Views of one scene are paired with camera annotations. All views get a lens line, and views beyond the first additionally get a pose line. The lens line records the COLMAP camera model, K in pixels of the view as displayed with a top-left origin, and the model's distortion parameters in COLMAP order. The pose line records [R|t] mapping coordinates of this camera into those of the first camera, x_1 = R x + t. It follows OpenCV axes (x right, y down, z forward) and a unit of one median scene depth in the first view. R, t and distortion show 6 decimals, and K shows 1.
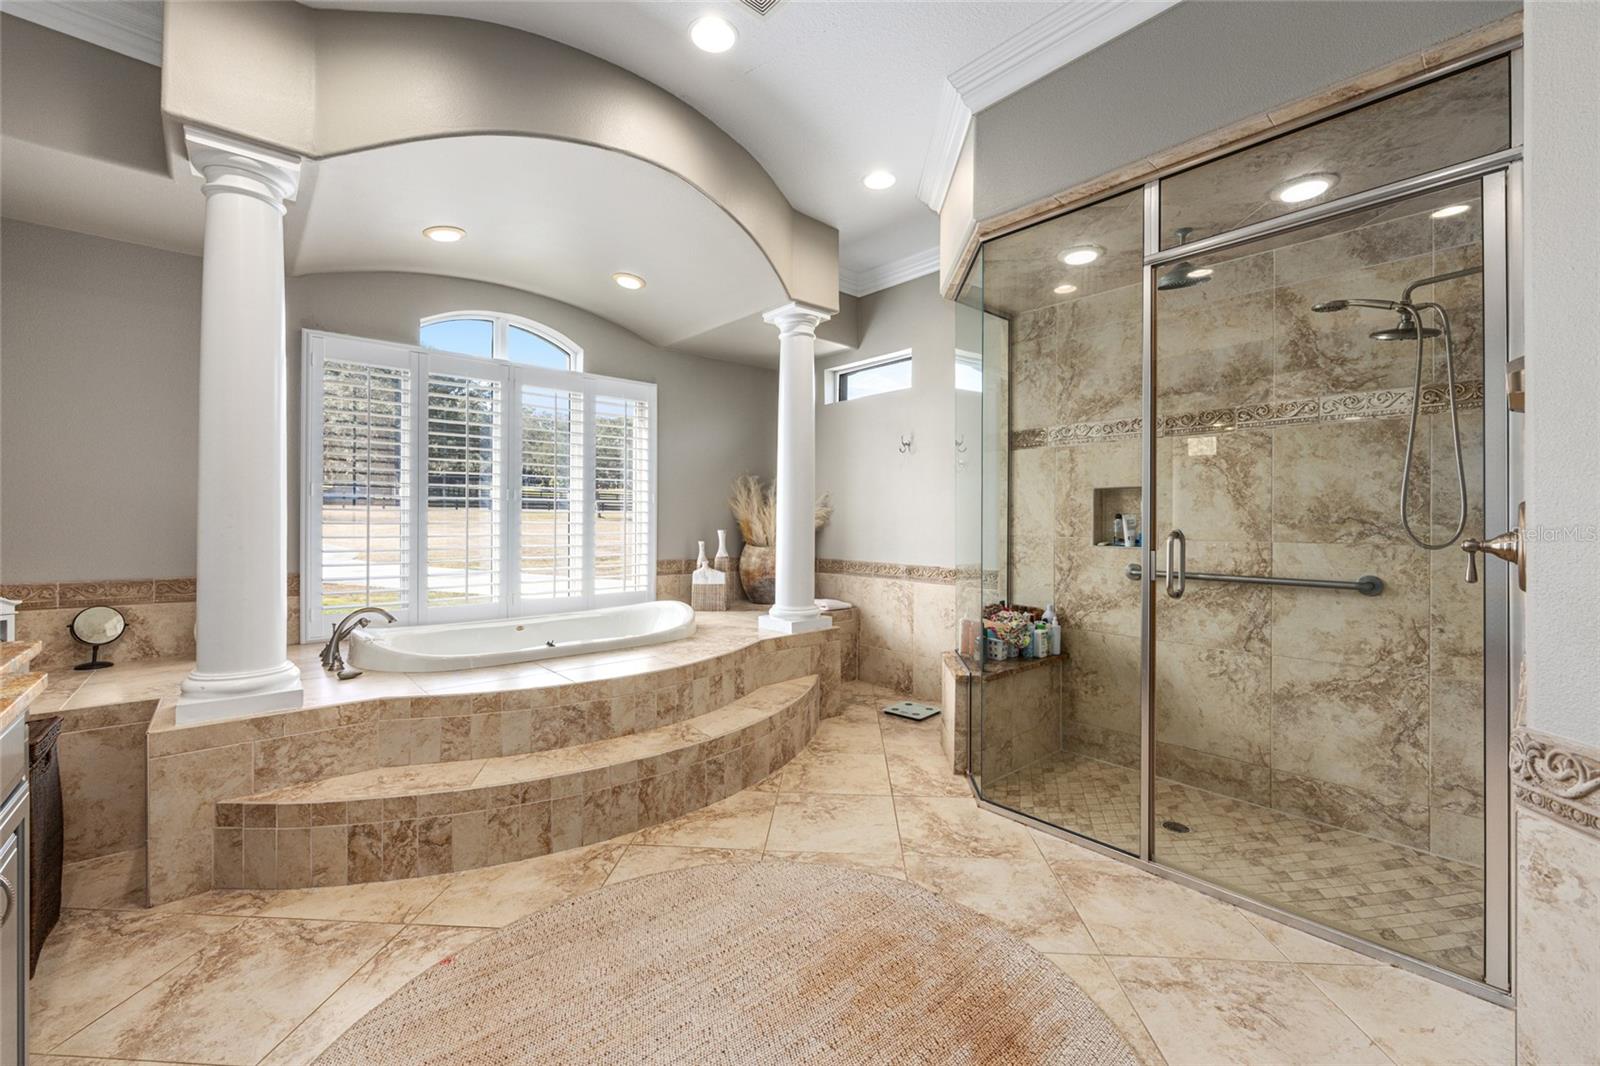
lens RADIAL K [[640.7, 0, 800.7], [0, 640.7, 523.8], [0, 0, 1]] dist [-0.000766, -0.000137]
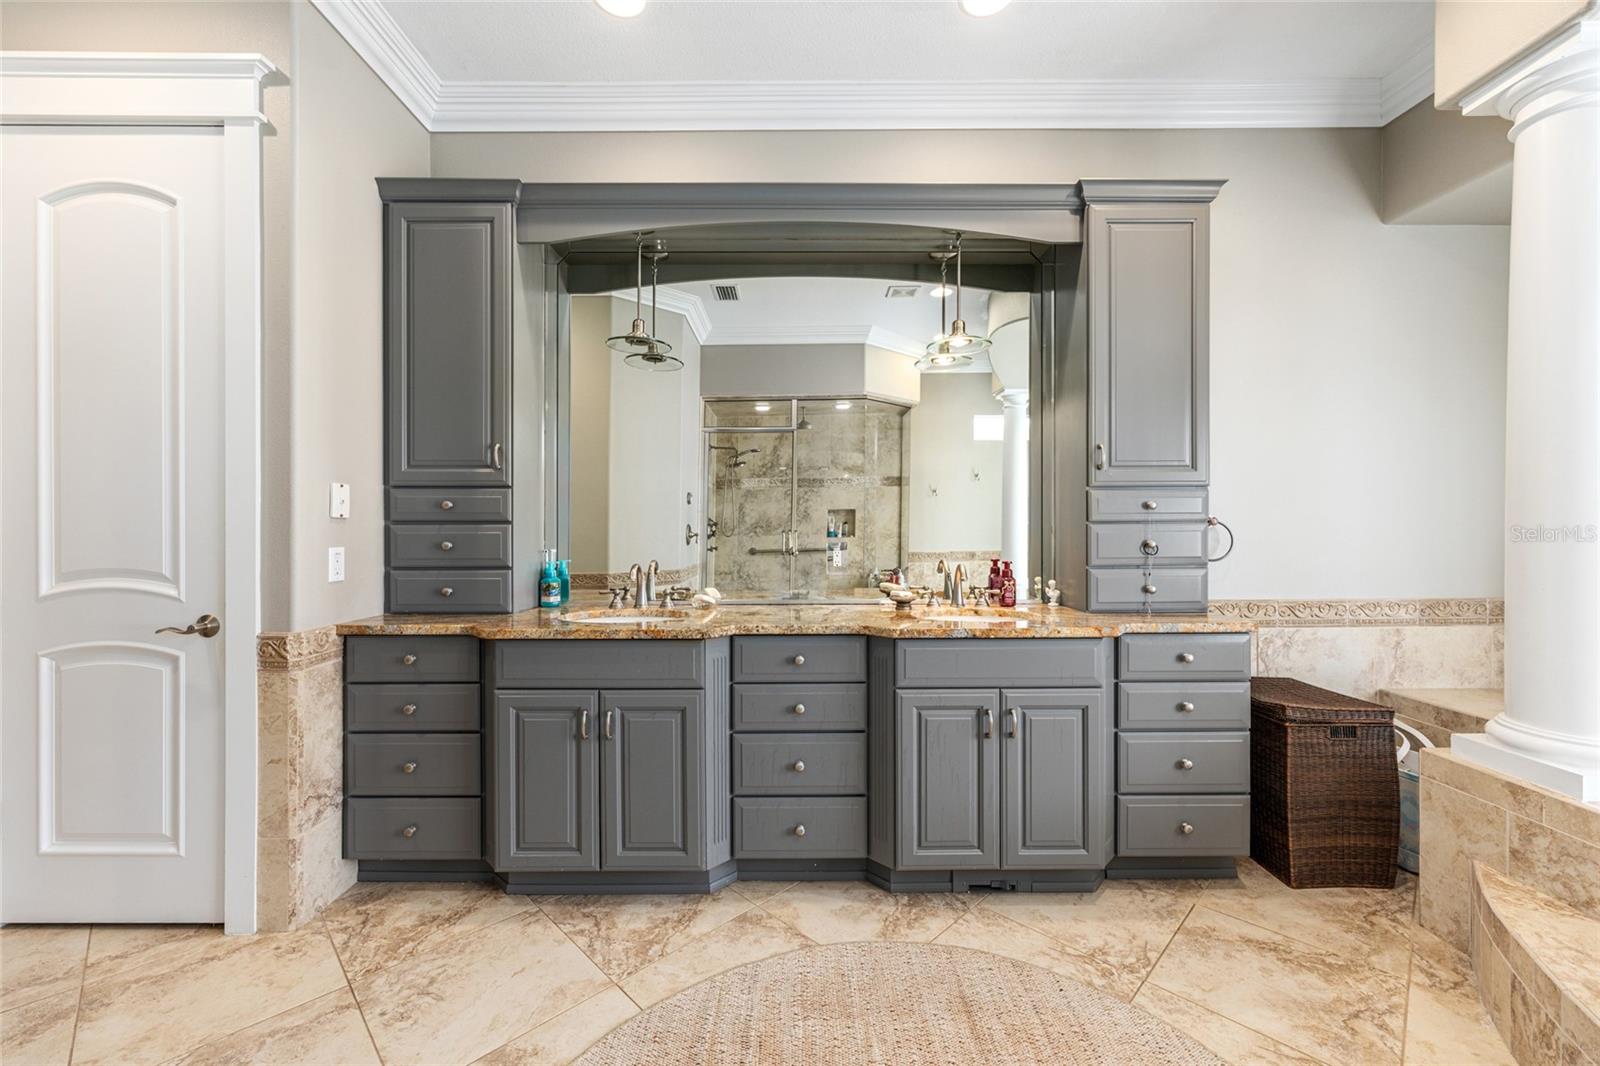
lens RADIAL K [[640.7, 0, 797.2], [0, 640.7, 525.9], [0, 0, 1]] dist [-0.000766, -0.000137]
pose [[-0.659422, -0.000744, -0.751773, 0.340564], [-0.004818, 0.999983, 0.003236, -0.013988], [0.751757, 0.005756, -0.659415, 0.875864]]
